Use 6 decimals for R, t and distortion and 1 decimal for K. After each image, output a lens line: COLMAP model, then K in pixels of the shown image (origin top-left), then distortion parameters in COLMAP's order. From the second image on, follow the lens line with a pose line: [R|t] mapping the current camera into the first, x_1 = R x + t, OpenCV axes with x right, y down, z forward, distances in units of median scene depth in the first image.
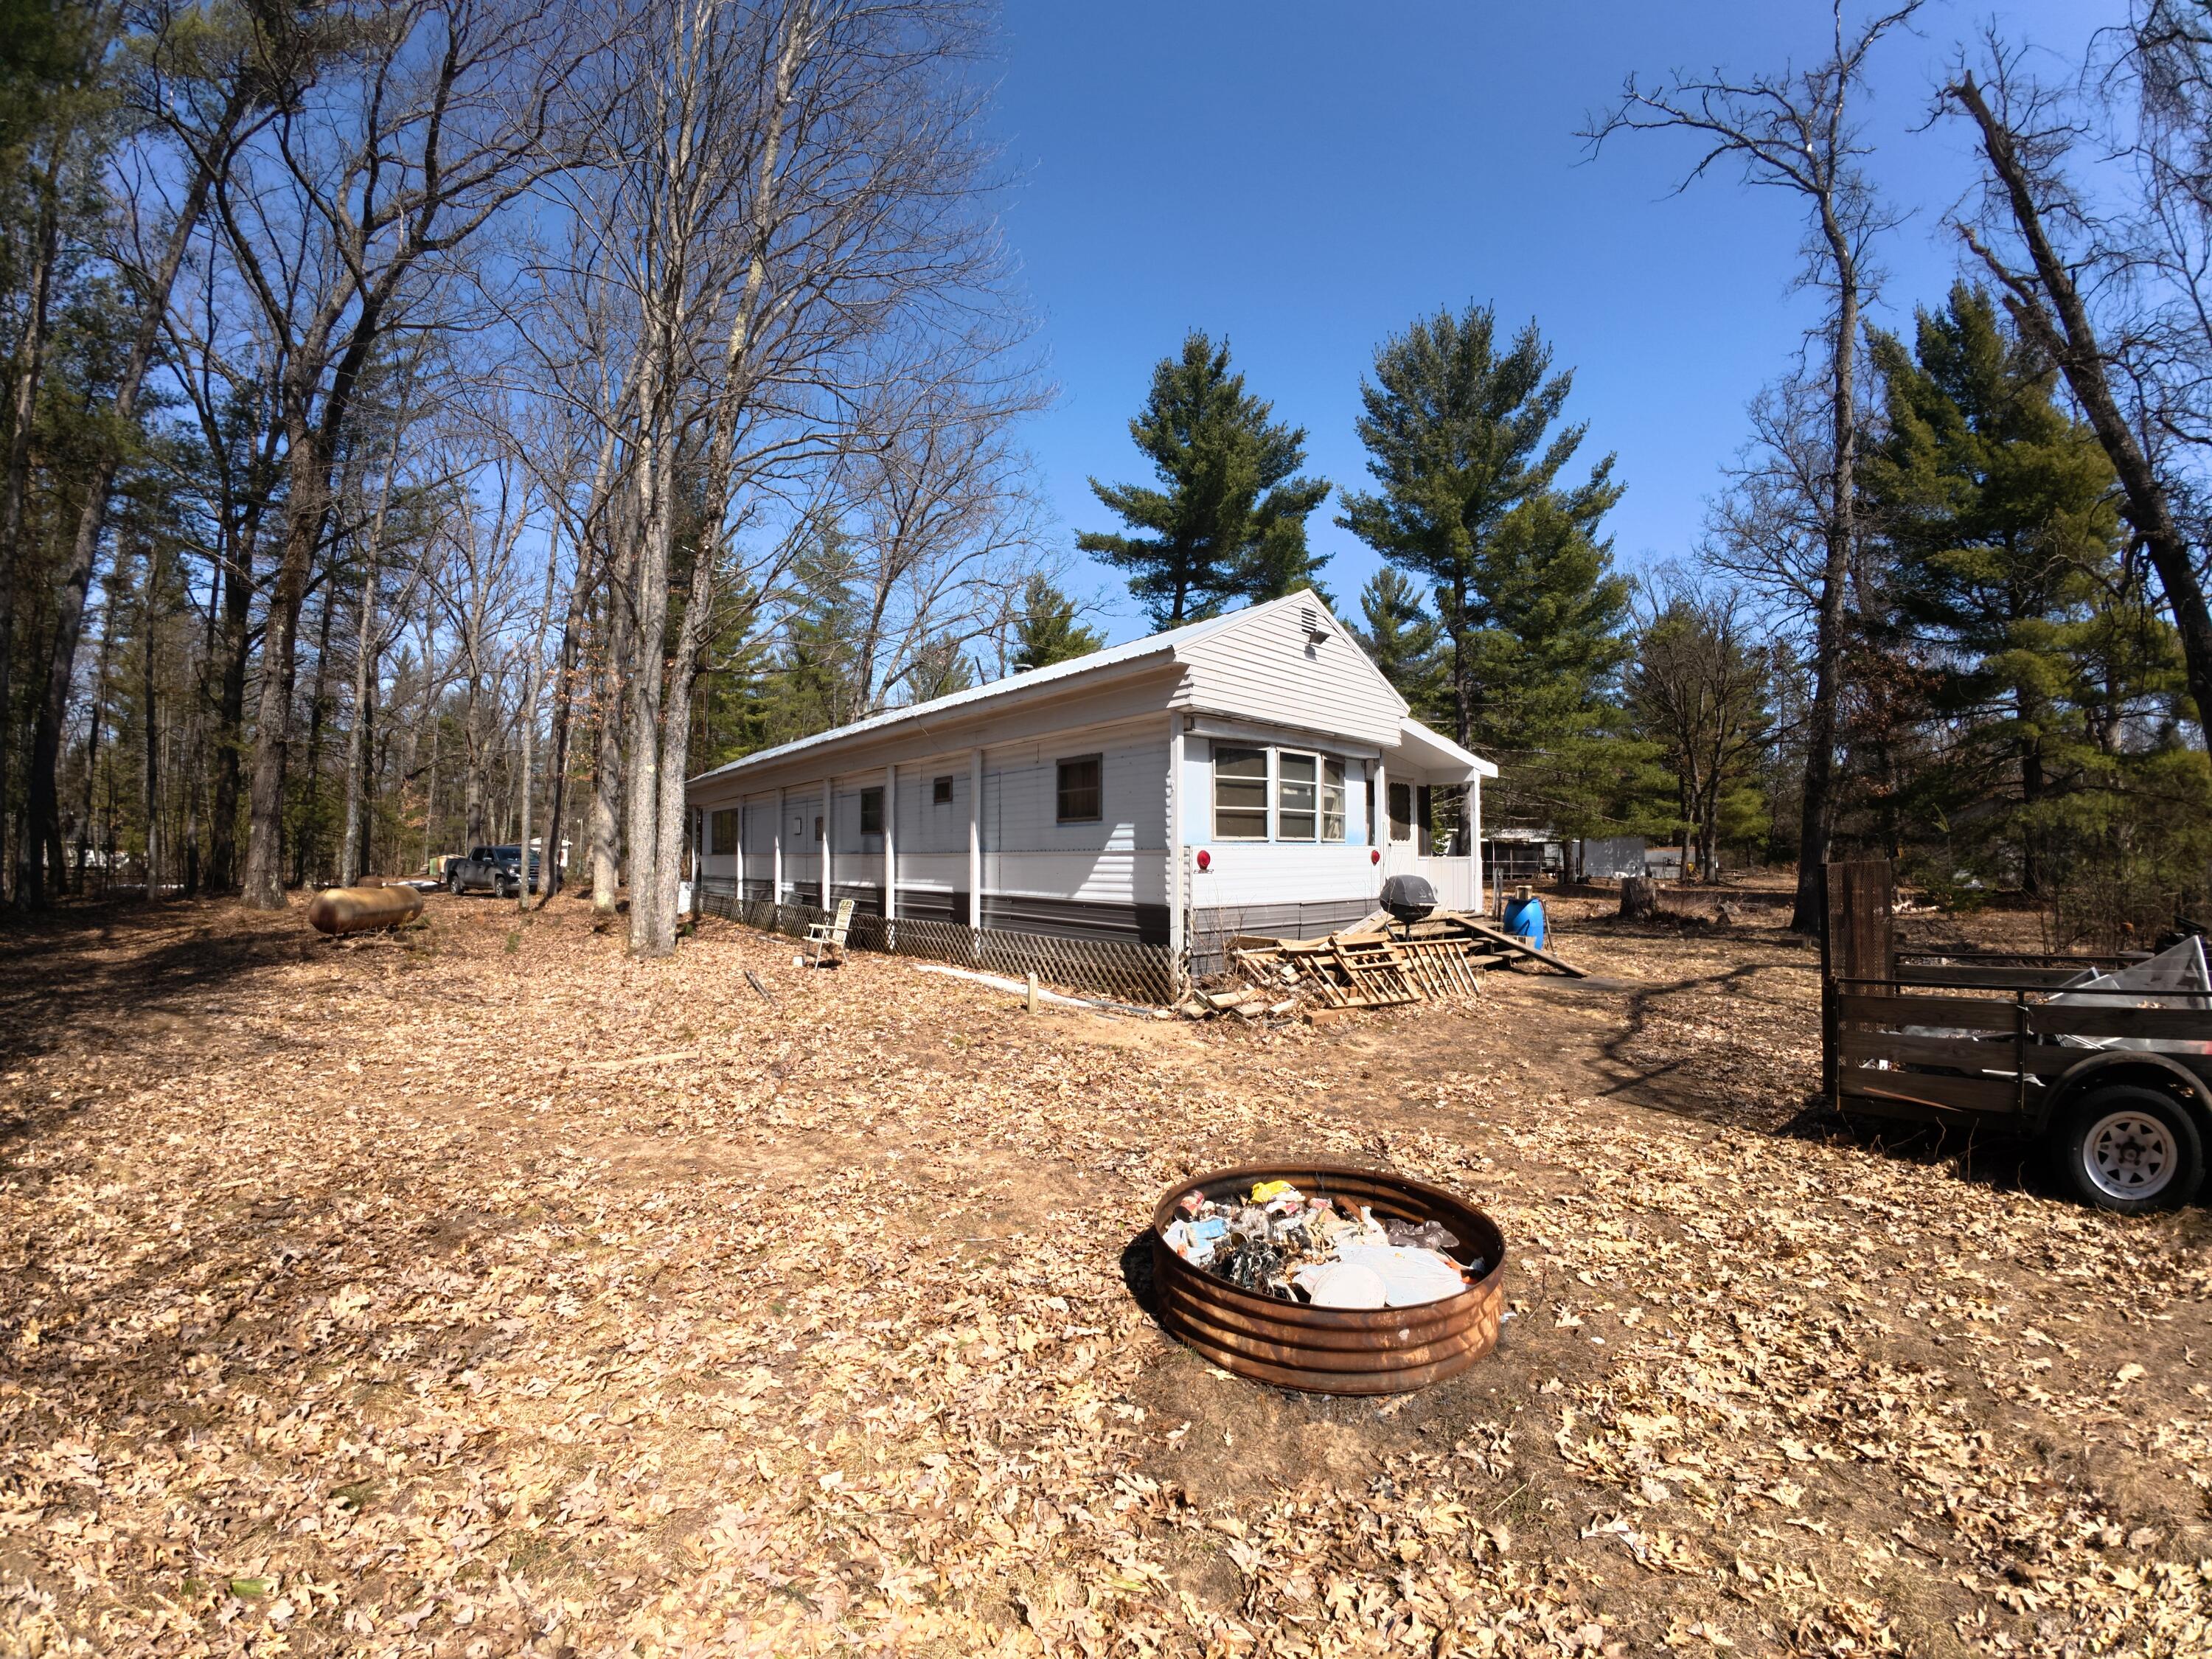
lens RADIAL K [[824.9, 0, 1093.3], [0, 824.9, 832.1], [0, 0, 1]] dist [-0.119332, 0.011574]
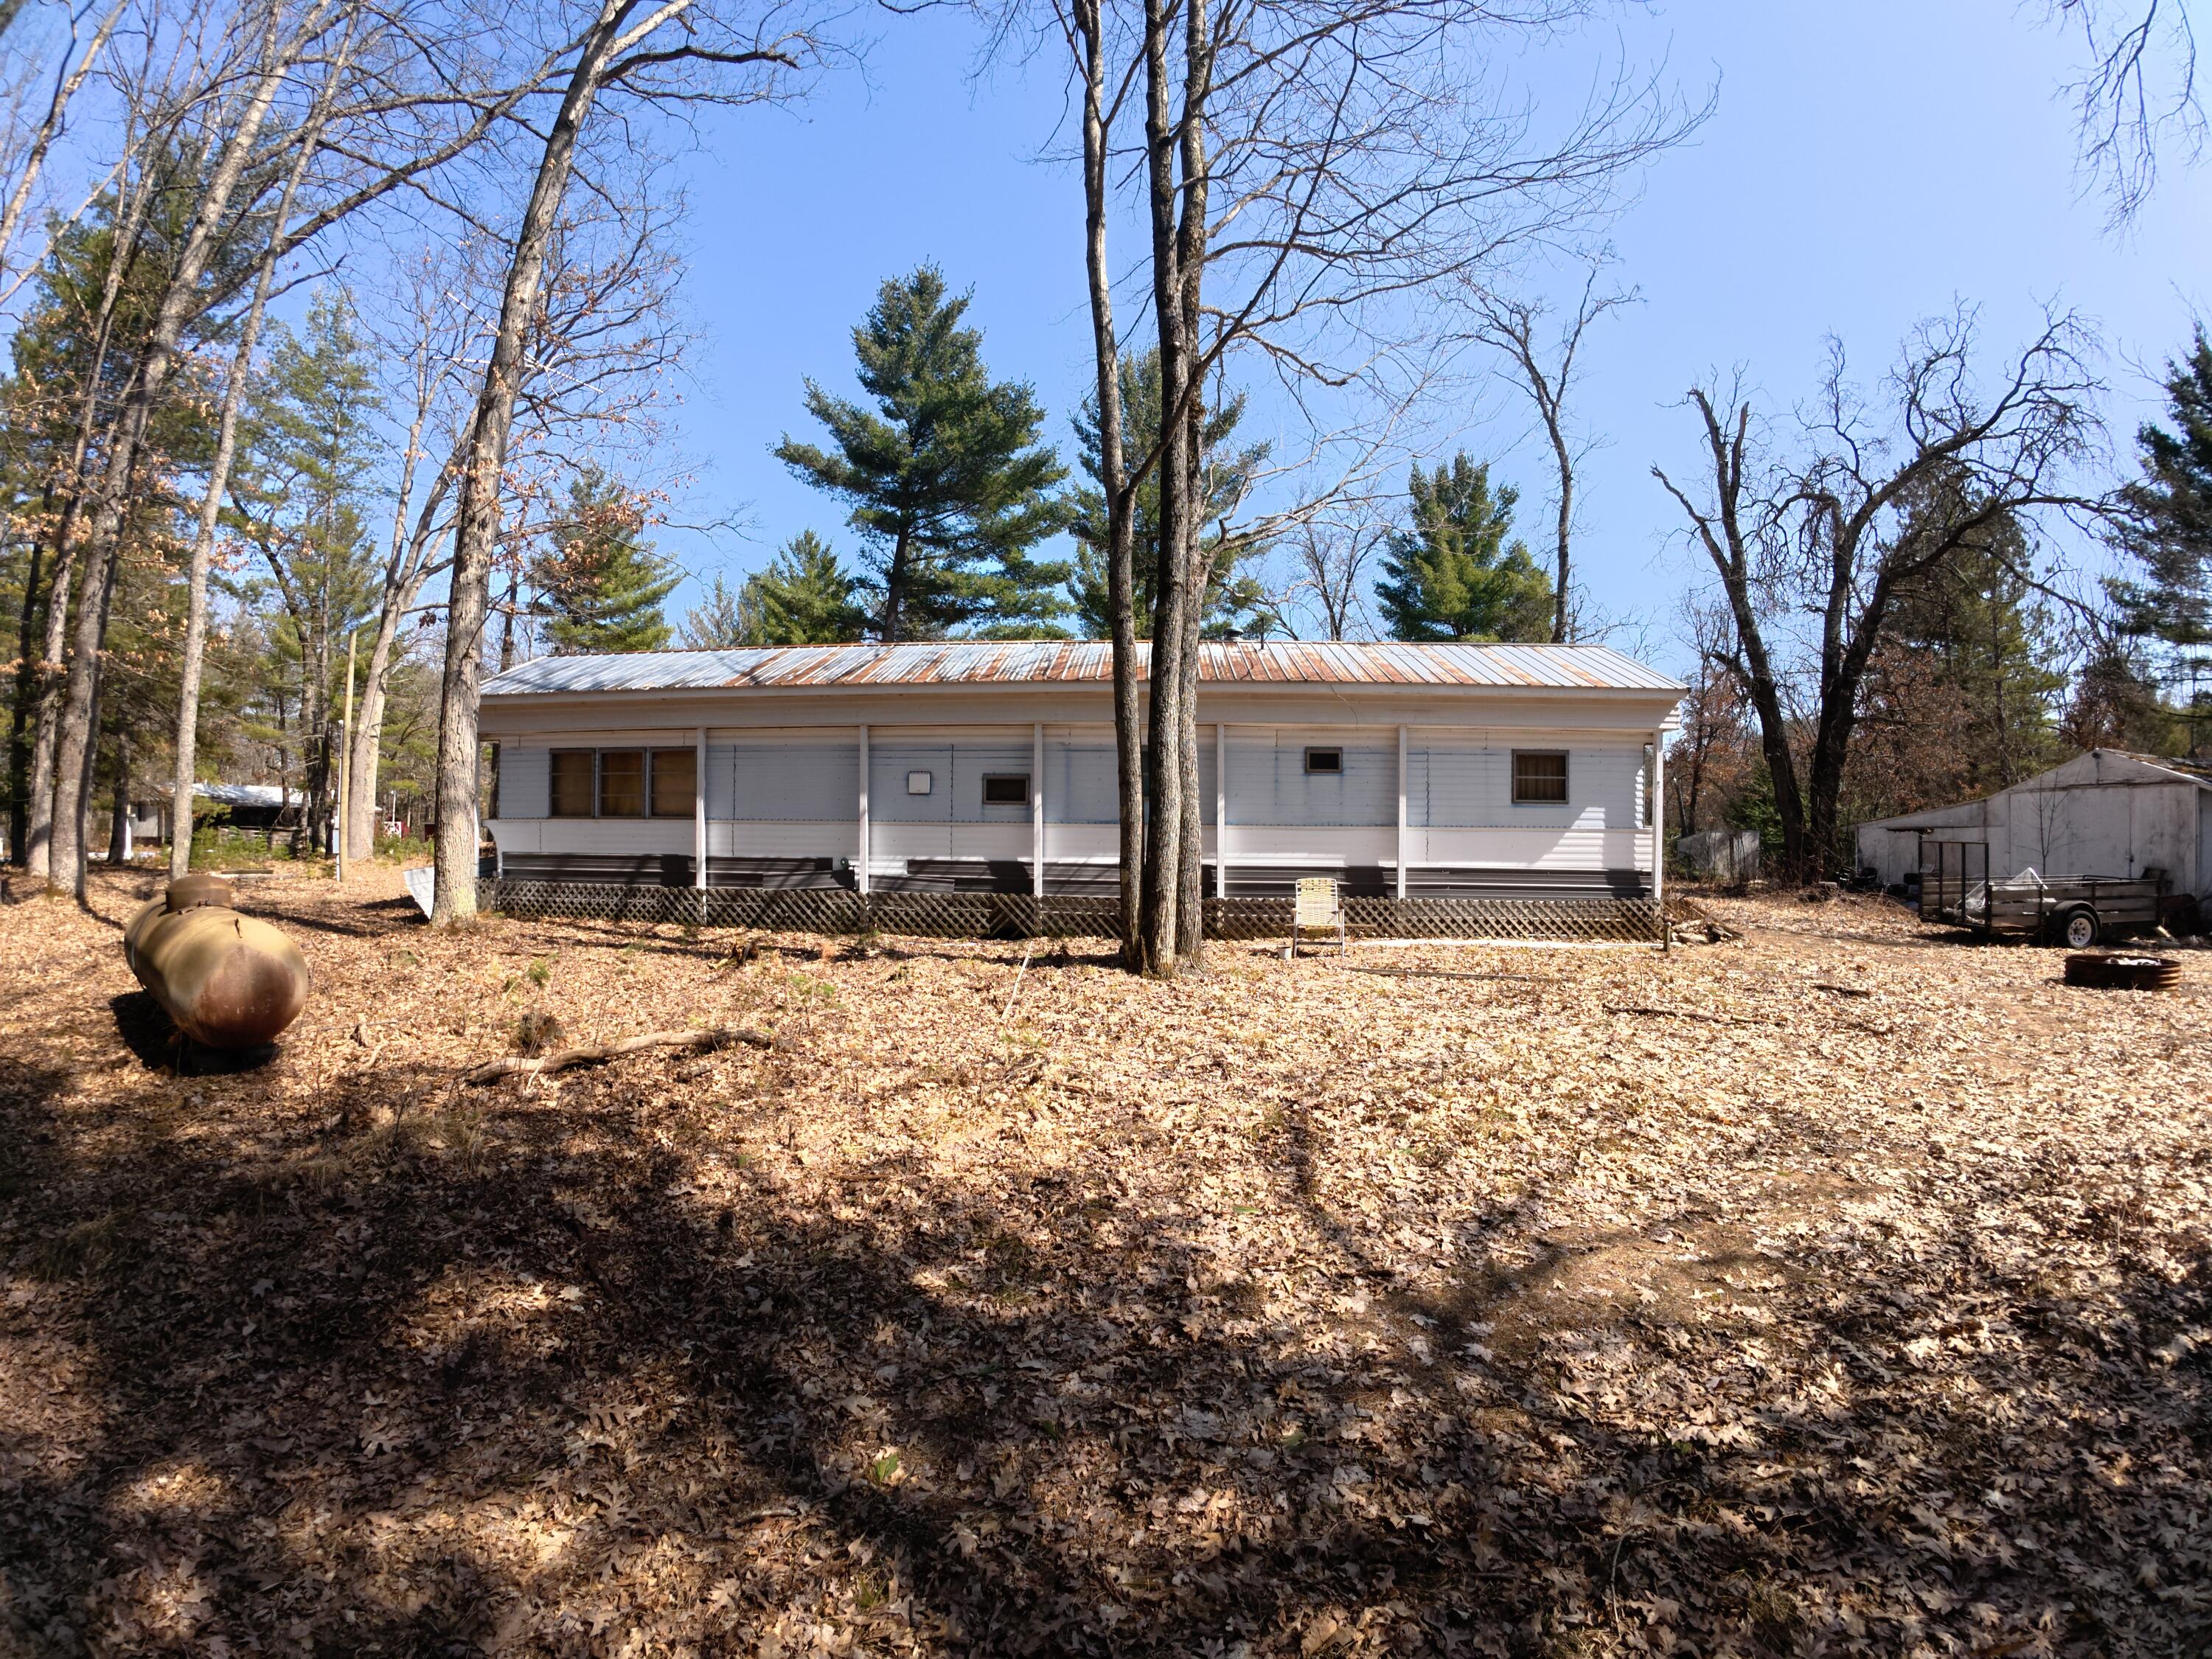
lens RADIAL K [[824.9, 0, 1093.3], [0, 824.9, 832.1], [0, 0, 1]] dist [-0.119332, 0.011574]
pose [[0.708941, 0.002398, 0.705263, -1.144475], [-0.034153, 0.998938, 0.030935, 0.012661], [-0.704440, -0.046018, 0.708270, 0.546027]]
